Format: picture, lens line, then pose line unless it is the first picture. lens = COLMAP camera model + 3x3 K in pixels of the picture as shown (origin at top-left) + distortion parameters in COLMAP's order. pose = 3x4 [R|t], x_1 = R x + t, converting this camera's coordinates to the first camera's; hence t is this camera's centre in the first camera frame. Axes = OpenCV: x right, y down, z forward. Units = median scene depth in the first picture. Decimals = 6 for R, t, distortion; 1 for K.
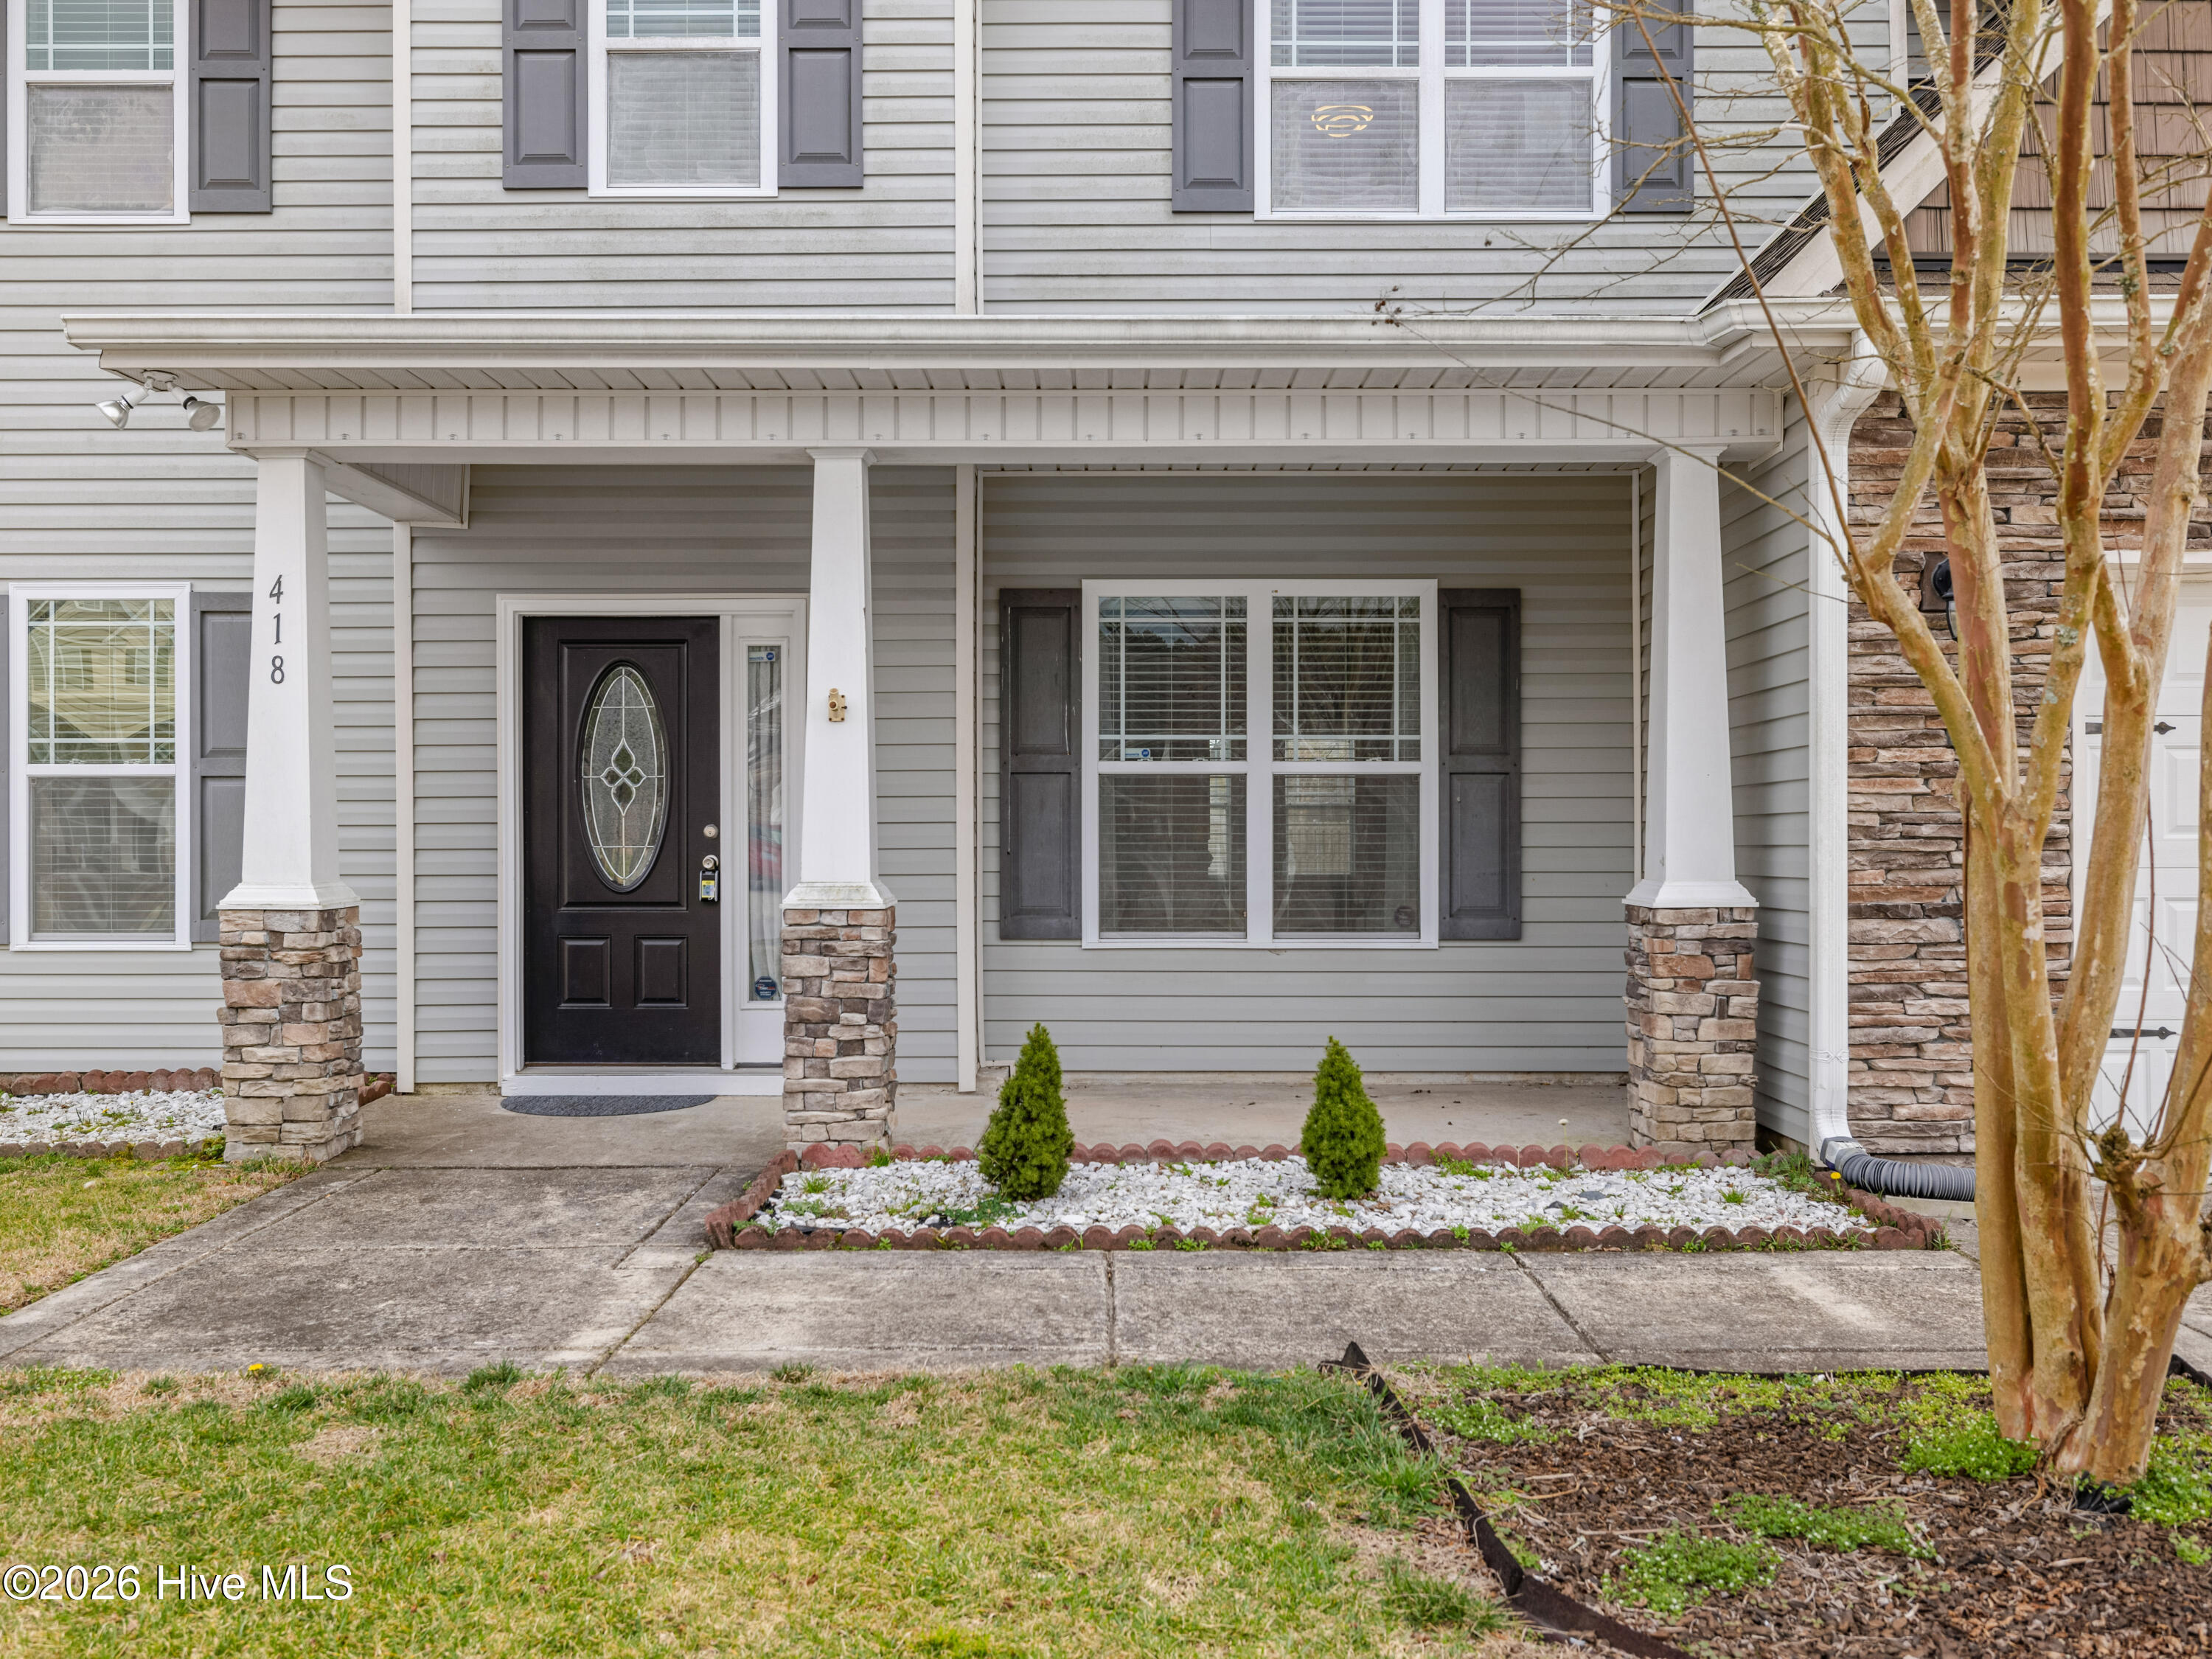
lens RADIAL K [[1835.1, 0, 1106.6], [0, 1835.1, 819.9], [0, 0, 1]] dist [-0.000238, 0.004176]
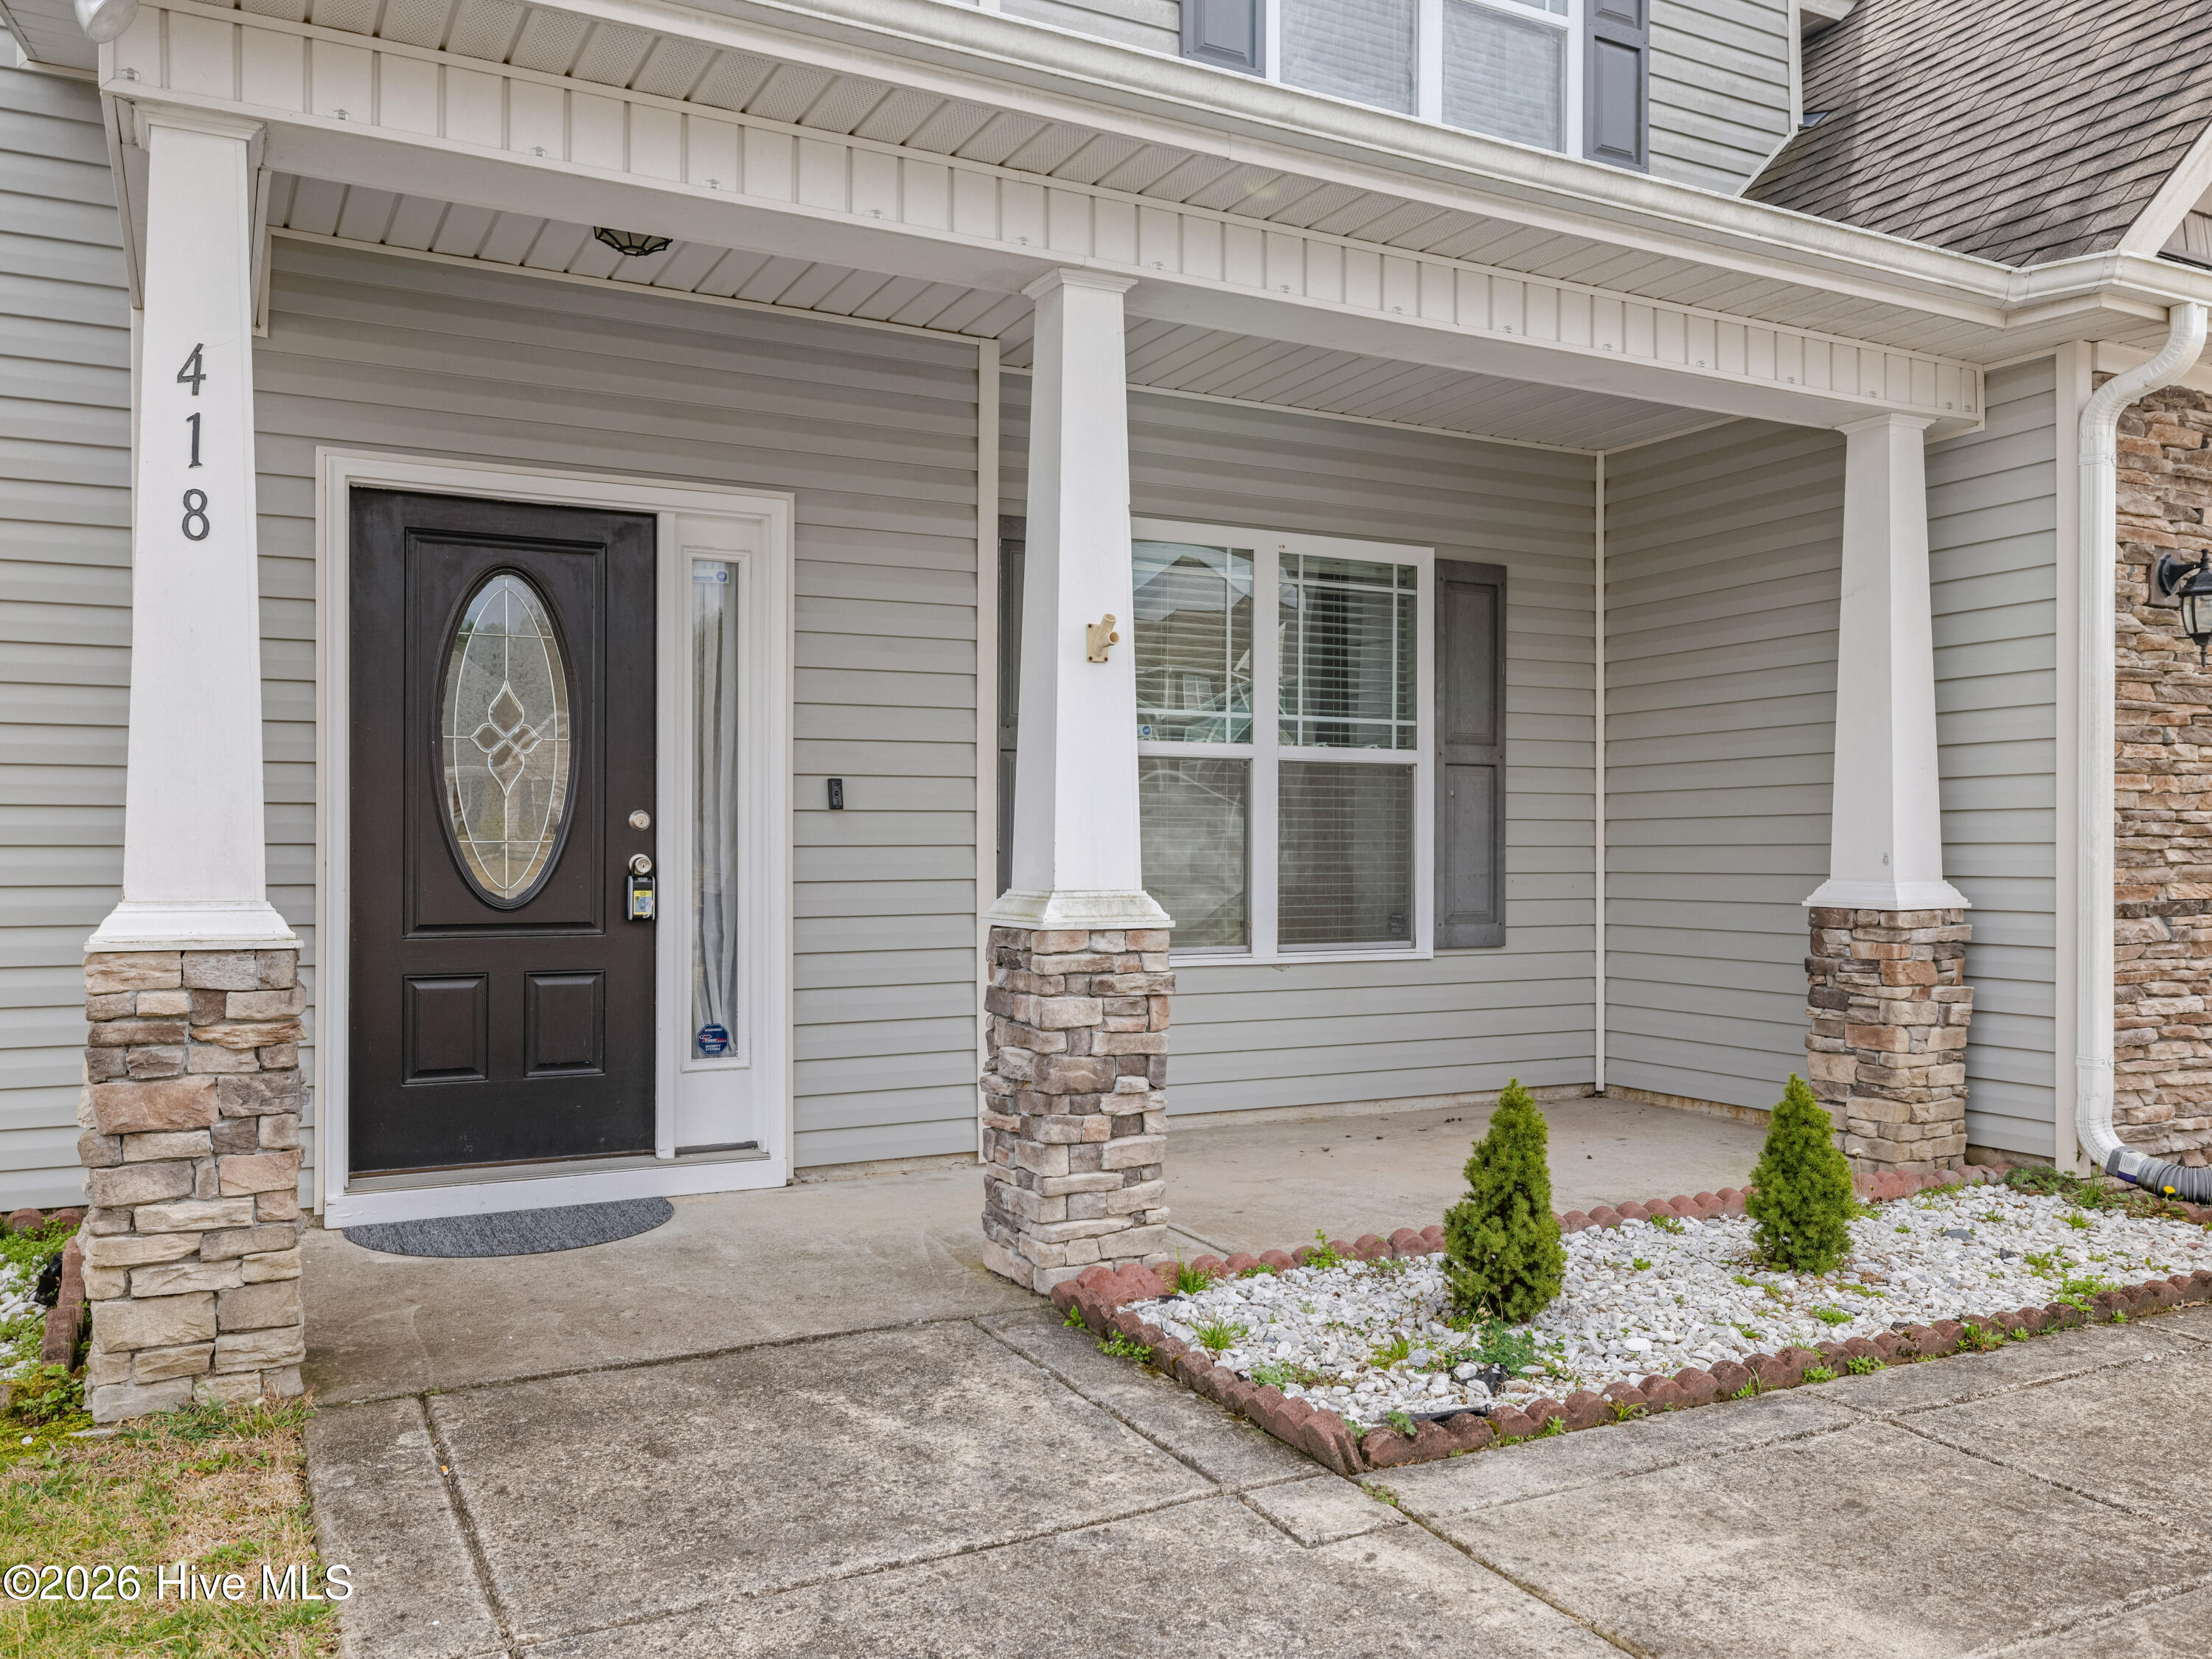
lens RADIAL K [[1729.7, 0, 1106.0], [0, 1729.7, 829.5], [0, 0, 1]] dist [0.001203, 0.001440]
pose [[0.883715, 0.007469, 0.467967, -0.451925], [-0.008219, 0.999966, -0.000438, 0.010730], [-0.467954, -0.003459, 0.883746, 0.411439]]
